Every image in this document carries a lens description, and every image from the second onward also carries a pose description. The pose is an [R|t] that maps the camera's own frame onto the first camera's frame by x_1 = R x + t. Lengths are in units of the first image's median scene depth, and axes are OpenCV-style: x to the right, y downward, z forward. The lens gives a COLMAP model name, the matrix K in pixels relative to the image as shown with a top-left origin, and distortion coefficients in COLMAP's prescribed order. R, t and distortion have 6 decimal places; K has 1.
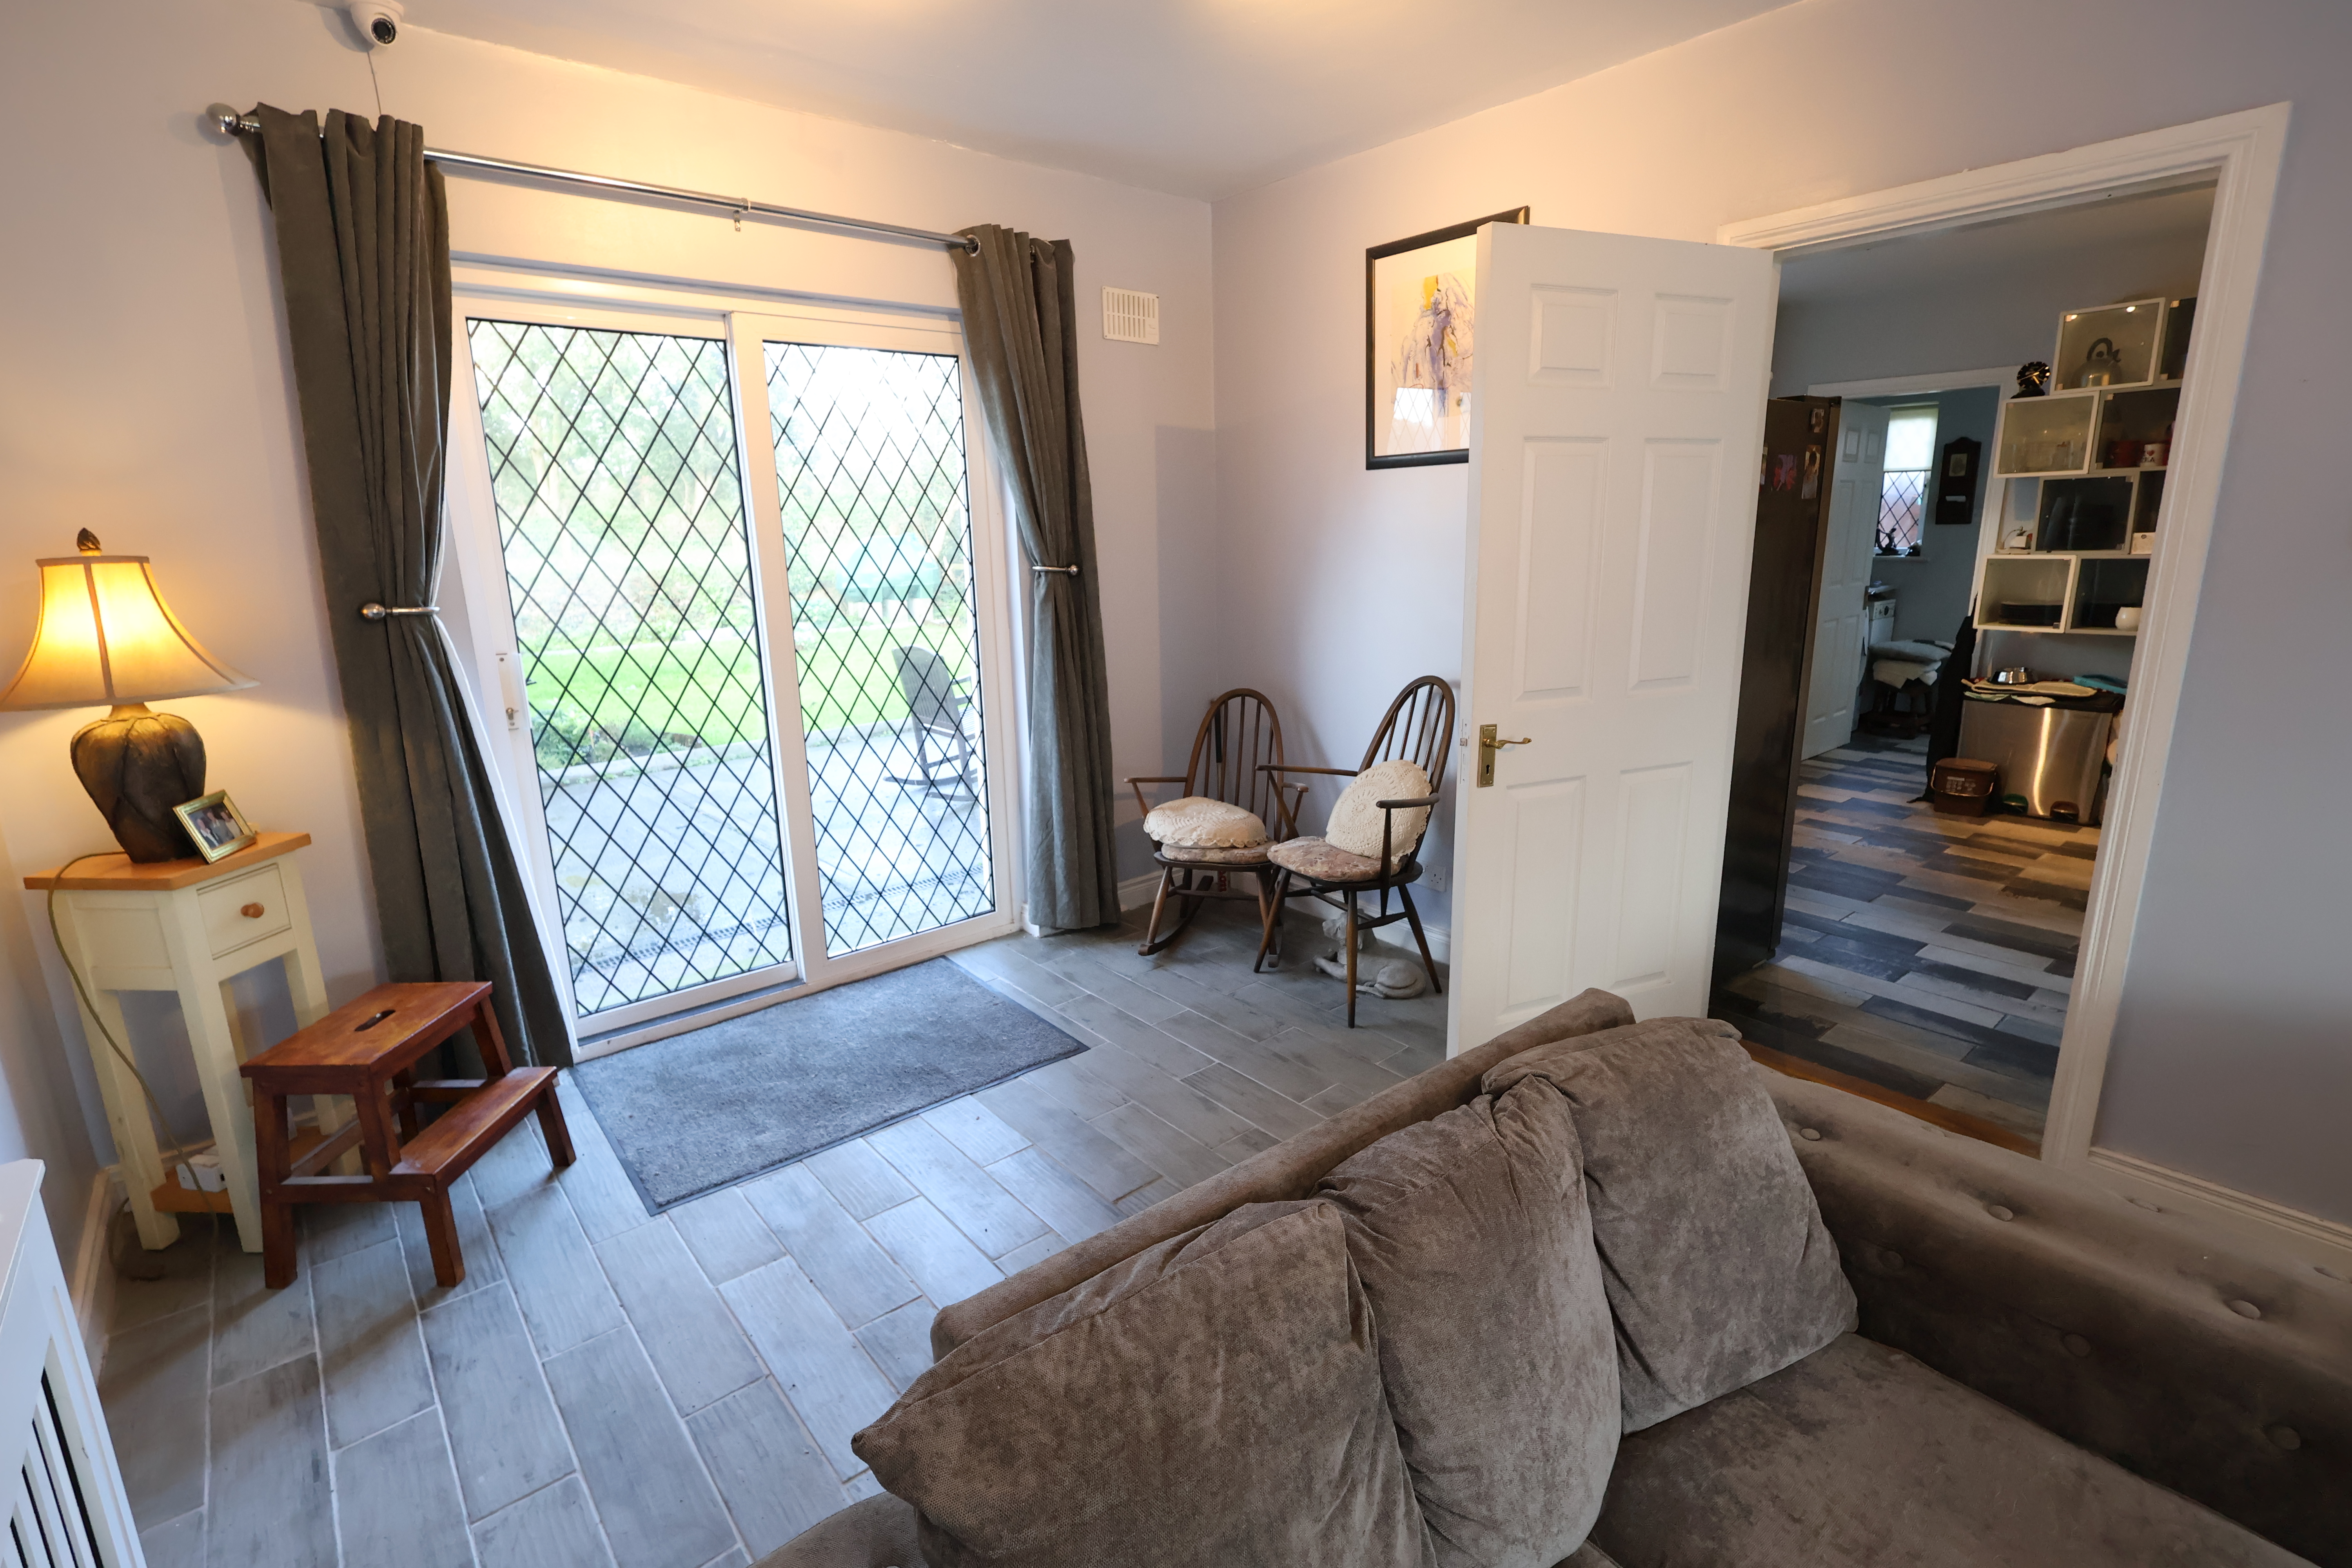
lens RADIAL K [[1080.8, 0, 1178.8], [0, 1080.8, 781.1], [0, 0, 1]] dist [-0.006502, 0.000379]
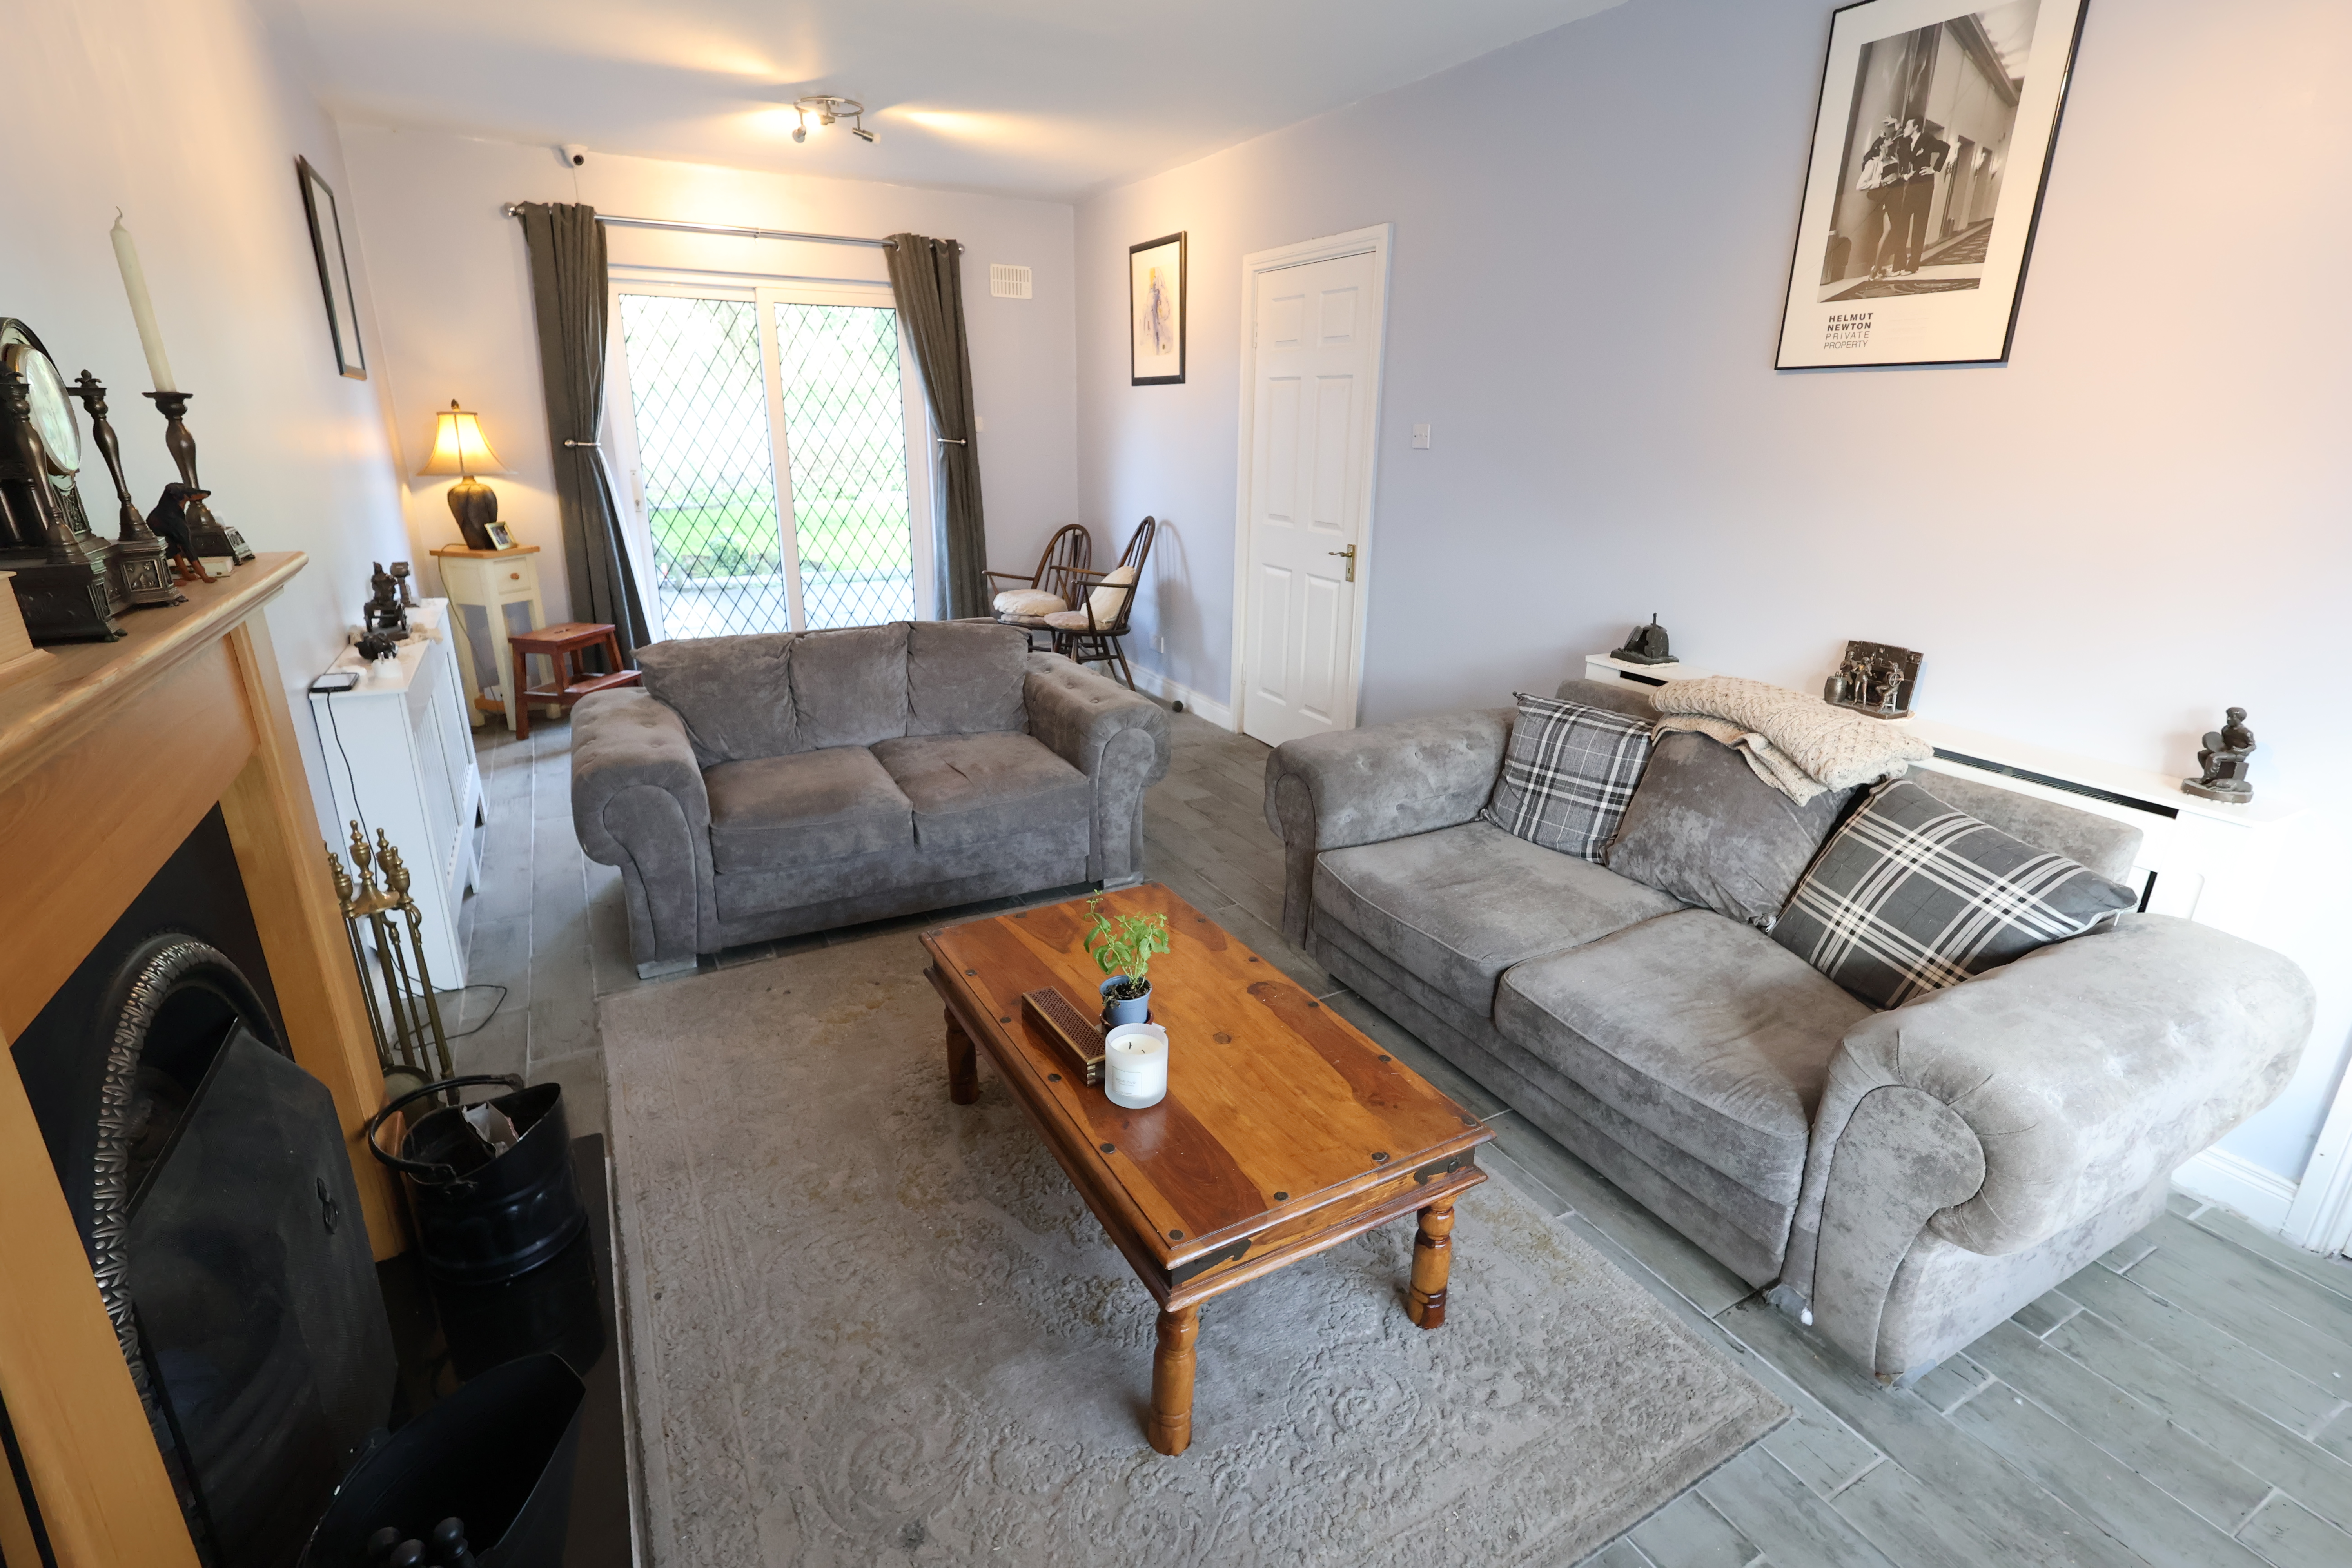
lens RADIAL K [[1080.8, 0, 1178.8], [0, 1080.8, 781.1], [0, 0, 1]] dist [-0.006502, 0.000379]
pose [[0.980572, 0.095124, -0.171554, 0.829677], [-0.078964, 0.991980, 0.098697, 0.191968], [0.179566, -0.083233, 0.980218, -0.890952]]
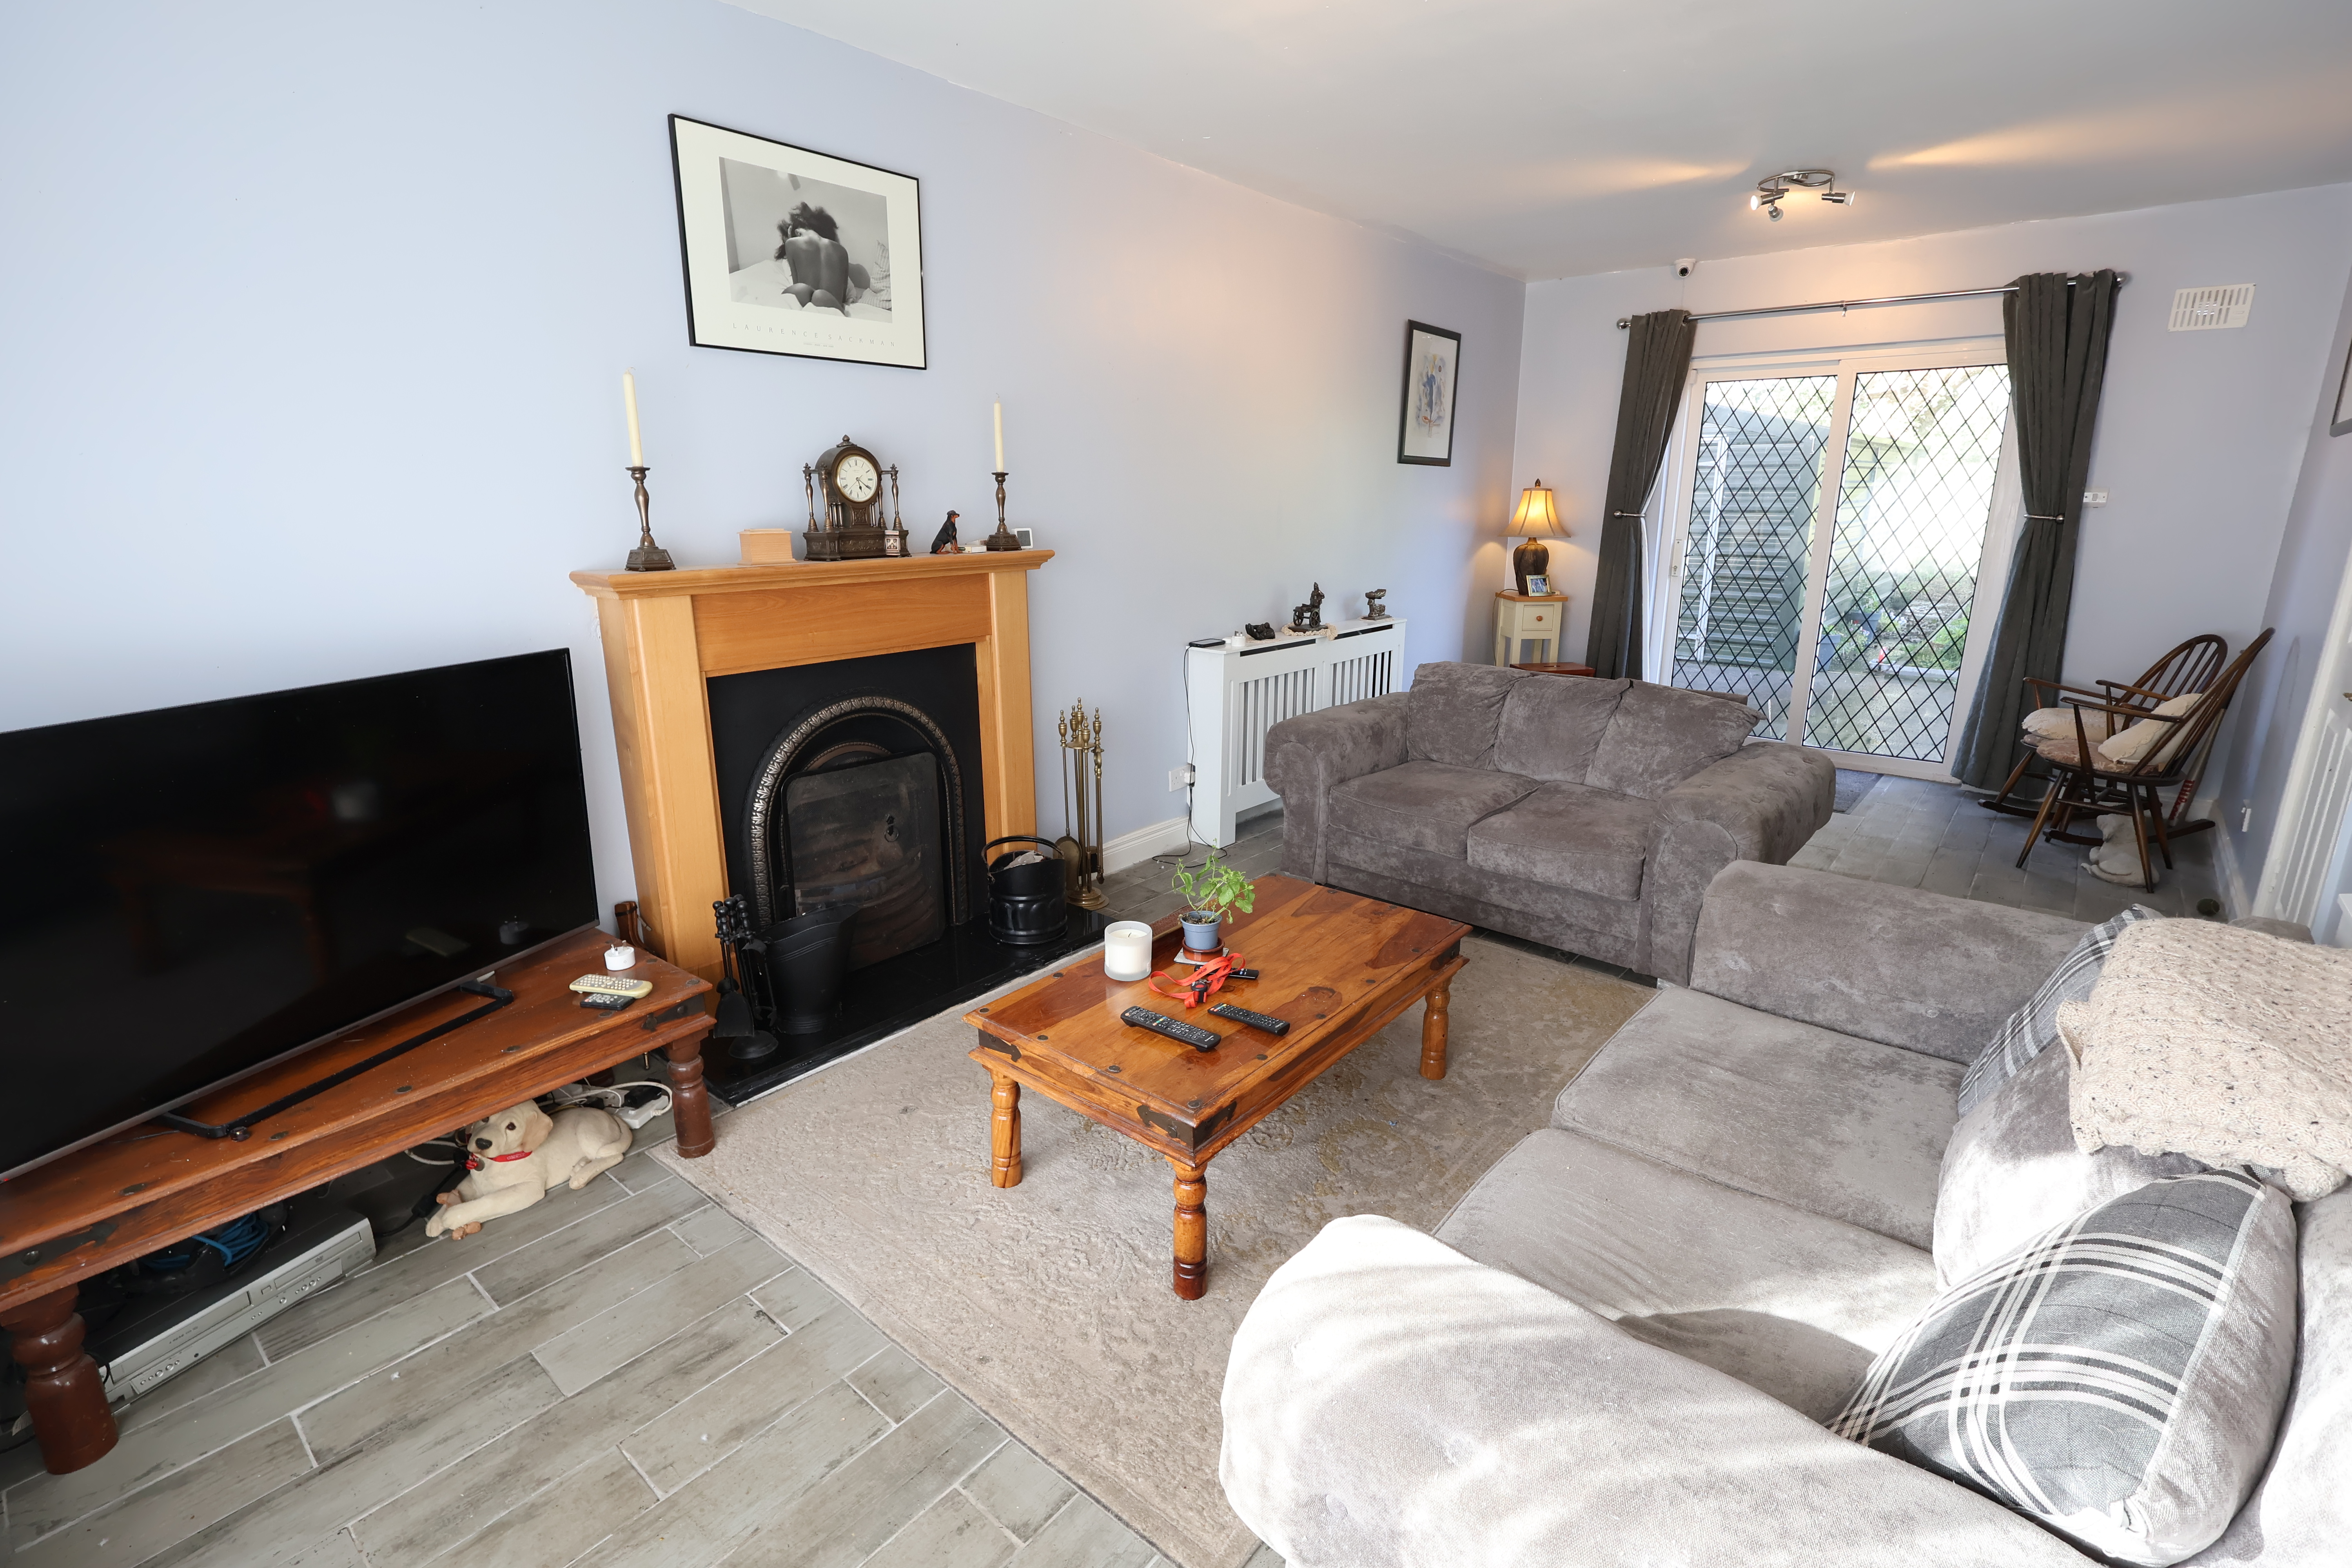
lens RADIAL K [[1090.5, 0, 1179.0], [0, 1090.5, 778.1], [0, 0, 1]] dist [-0.000876, 0.000087]
pose [[0.181304, 0.271972, -0.945072, 1.564285], [-0.233527, 0.945417, 0.227271, 0.079832], [0.955298, 0.179494, 0.234920, -0.425142]]
